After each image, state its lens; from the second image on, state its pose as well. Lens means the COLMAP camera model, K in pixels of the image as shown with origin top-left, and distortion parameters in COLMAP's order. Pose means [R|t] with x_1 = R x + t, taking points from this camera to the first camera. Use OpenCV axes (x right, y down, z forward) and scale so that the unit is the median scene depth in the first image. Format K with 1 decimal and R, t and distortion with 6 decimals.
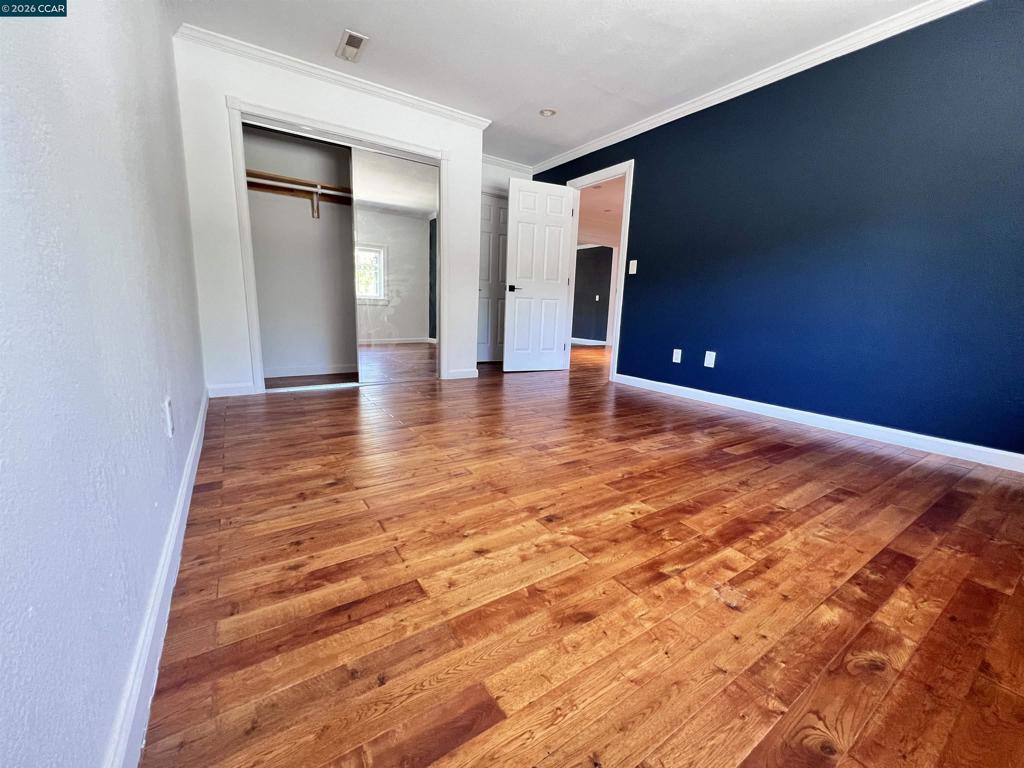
lens RADIAL K [[407.4, 0, 513.4], [0, 407.4, 383.2], [0, 0, 1]] dist [-0.002930, -0.000107]
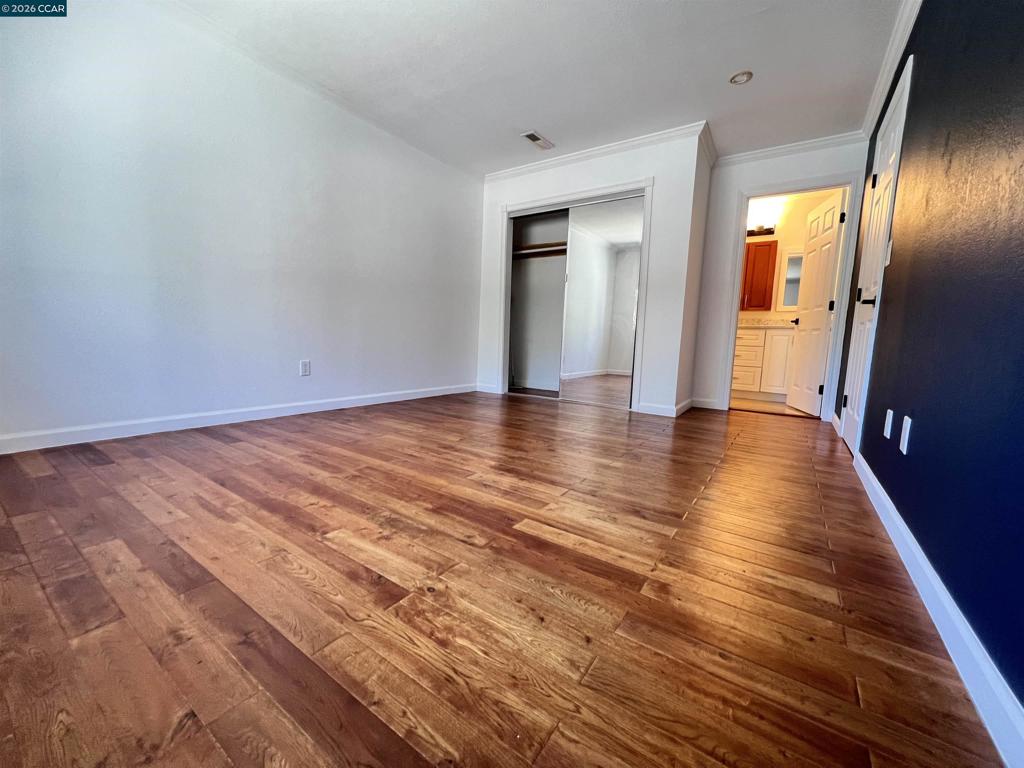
lens RADIAL K [[407.4, 0, 514.1], [0, 407.4, 385.8], [0, 0, 1]] dist [-0.002930, -0.000107]
pose [[0.375614, 0.088491, -0.922542, 1.576218], [-0.190669, 0.981516, 0.016517, -0.080312], [0.906951, 0.169696, 0.385544, 0.991611]]
